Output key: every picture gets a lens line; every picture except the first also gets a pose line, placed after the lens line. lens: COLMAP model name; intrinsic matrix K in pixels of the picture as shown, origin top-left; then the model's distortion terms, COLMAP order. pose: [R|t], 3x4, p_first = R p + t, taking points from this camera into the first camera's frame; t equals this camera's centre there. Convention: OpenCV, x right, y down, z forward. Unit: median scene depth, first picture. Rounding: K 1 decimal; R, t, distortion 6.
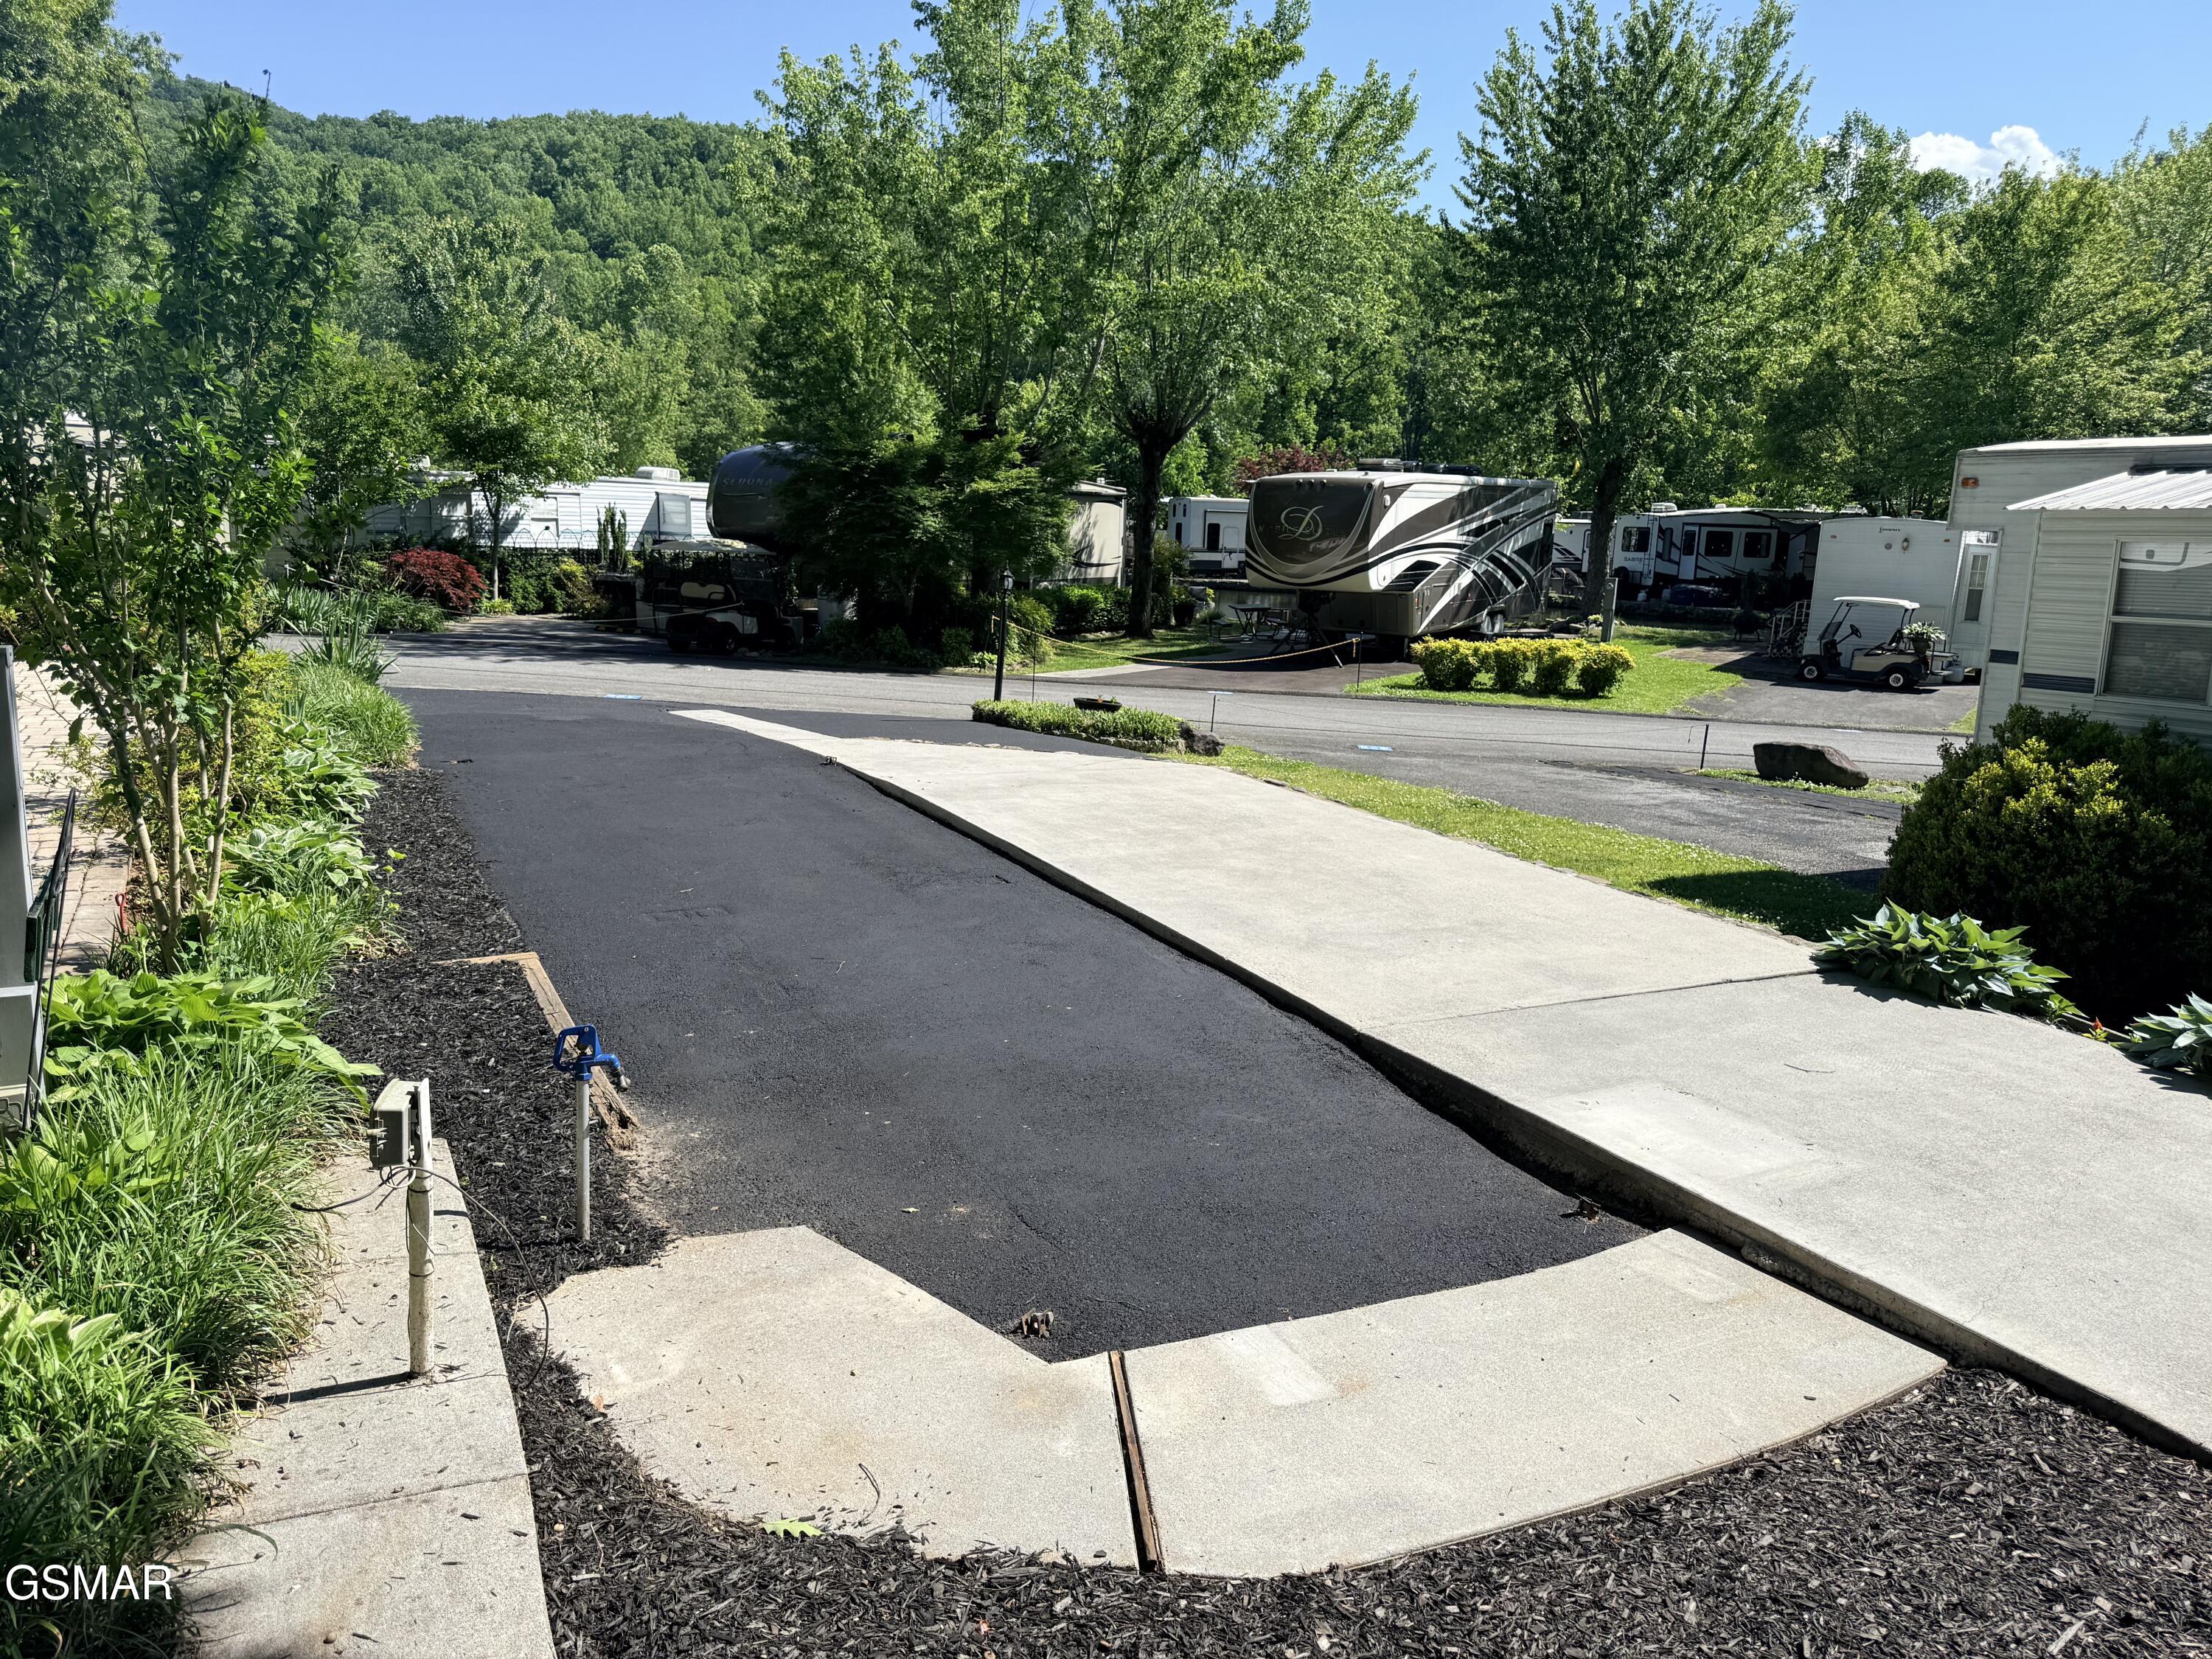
lens RADIAL K [[1551.9, 0, 1116.6], [0, 1551.9, 861.7], [0, 0, 1]] dist [-0.001617, -0.001835]
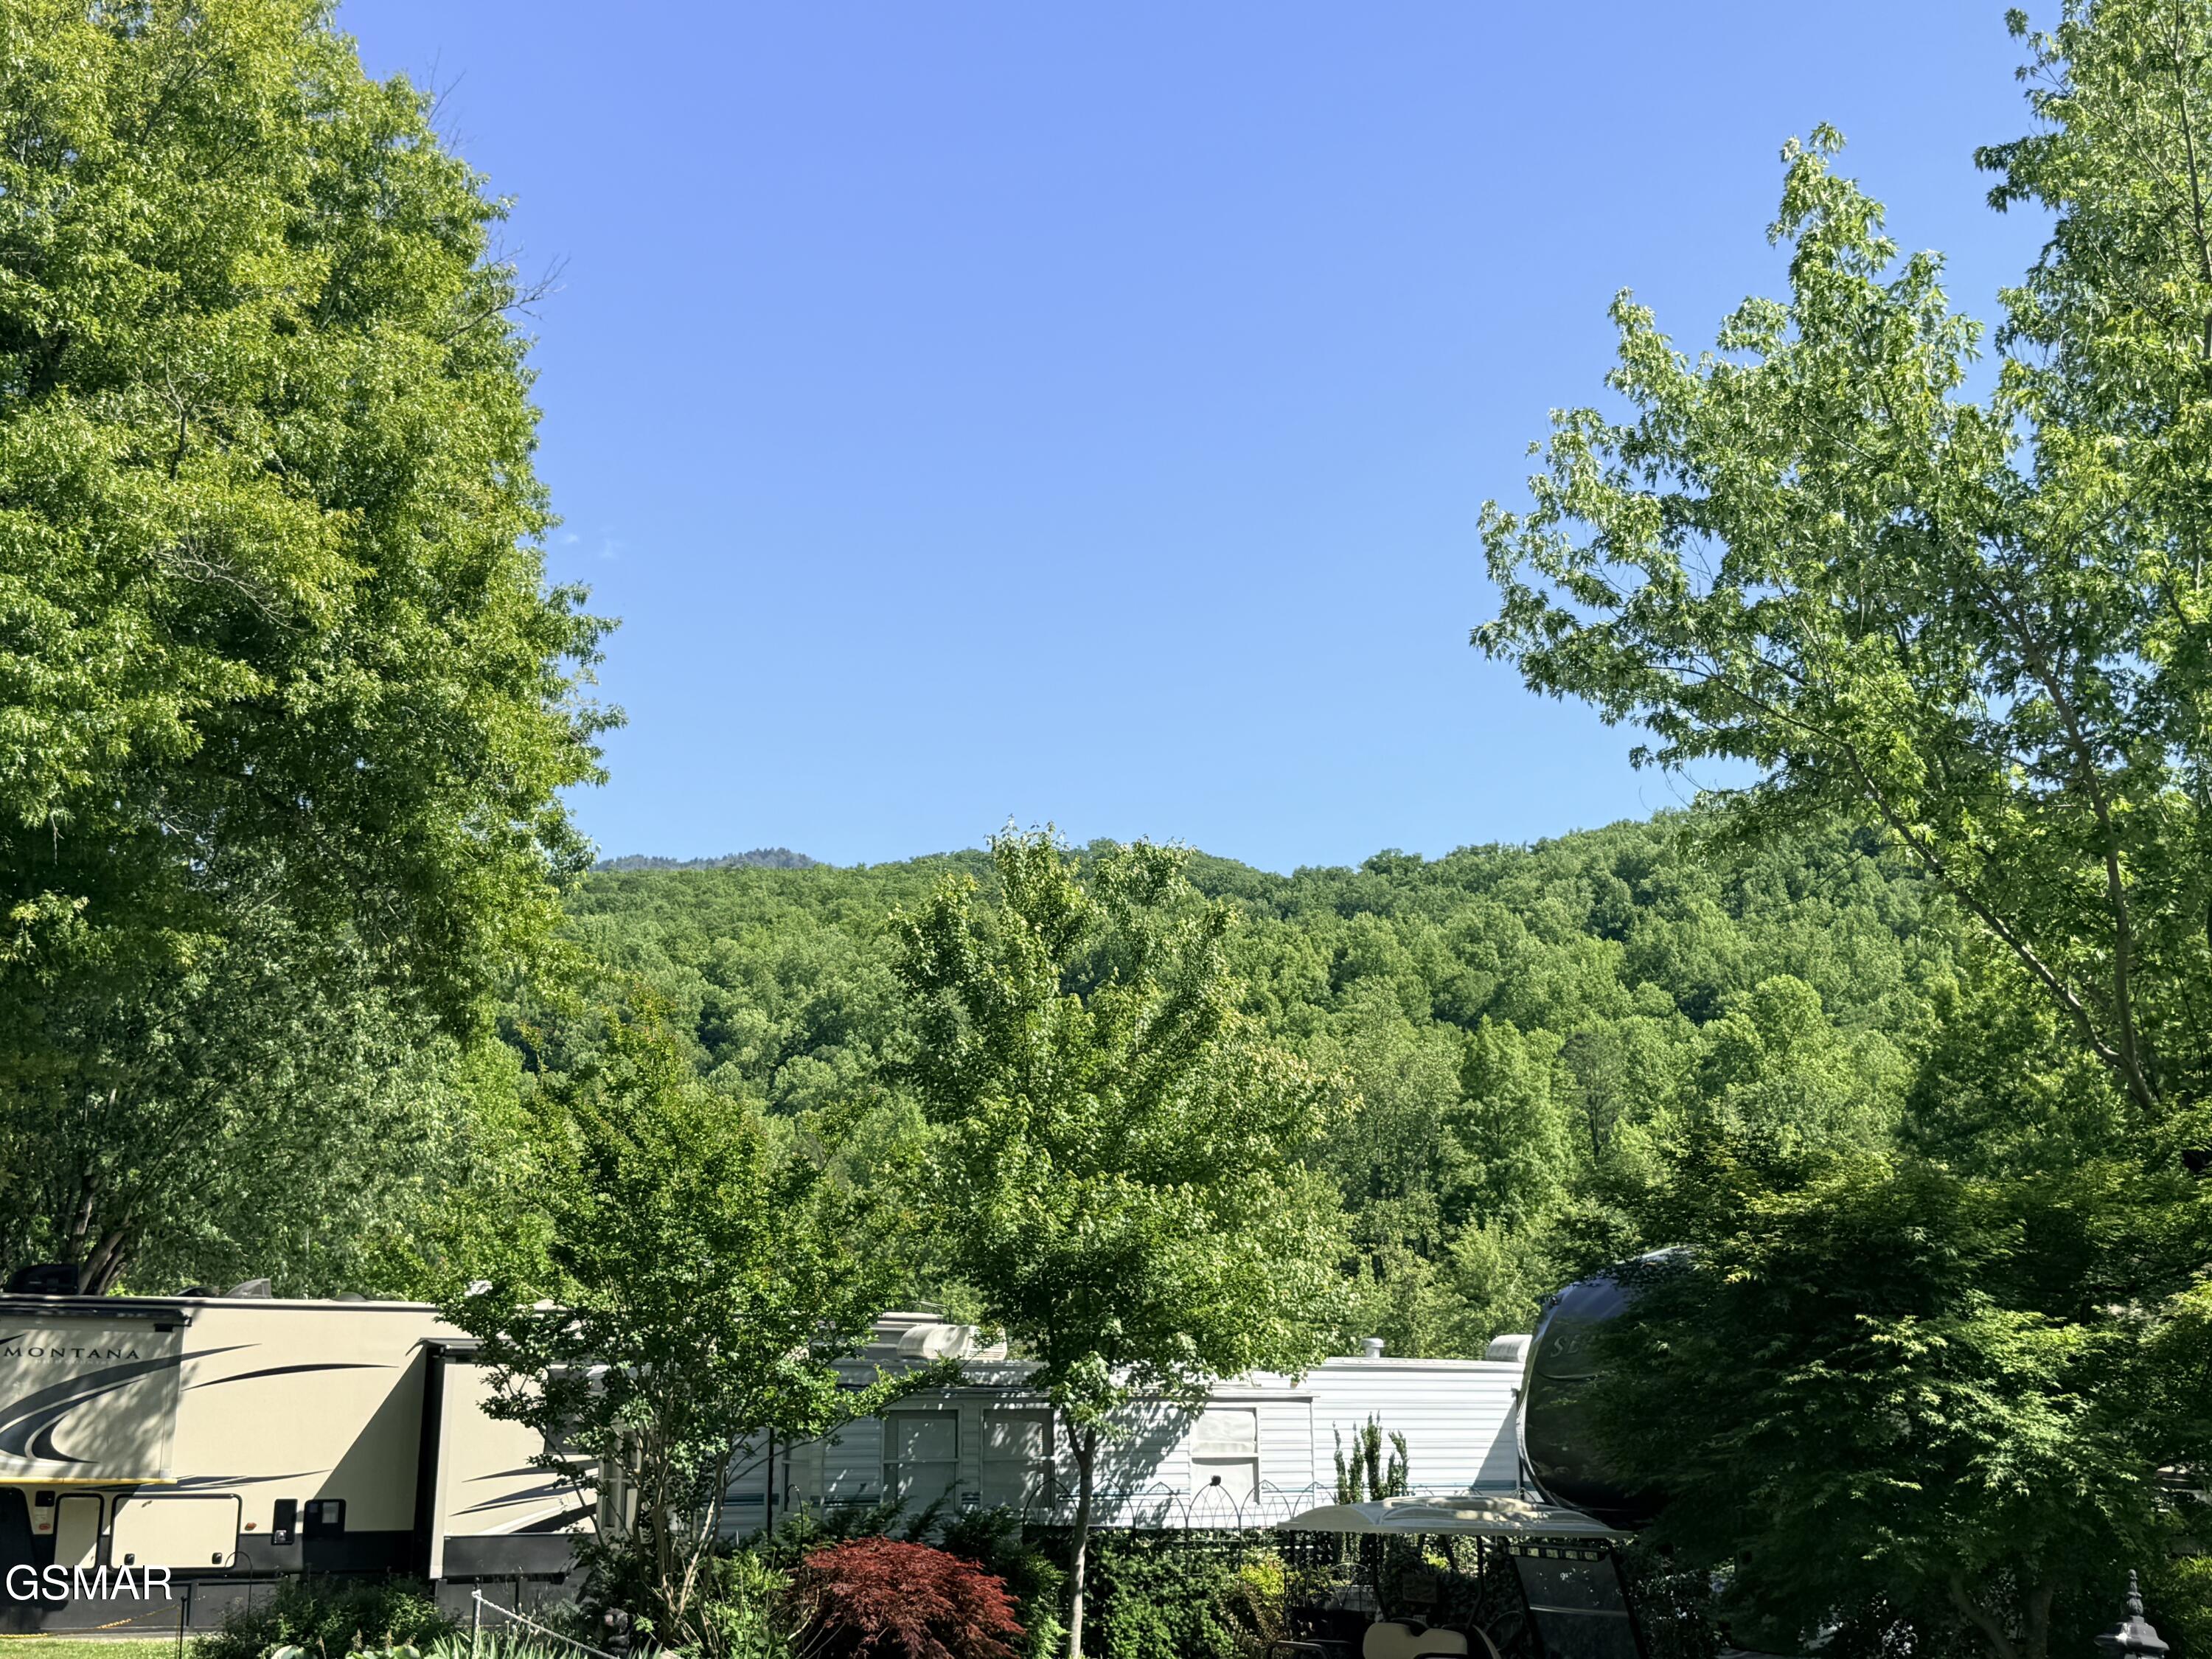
lens RADIAL K [[2837.9, 0, 1106.0], [0, 2837.9, 829.5], [0, 0, 1]] dist [0.113253, -0.021046]
pose [[0.869749, -0.138701, -0.473602, 0.003859], [-0.072907, 0.913045, -0.401289, -0.086869], [0.488079, 0.383550, 0.784008, 0.427740]]
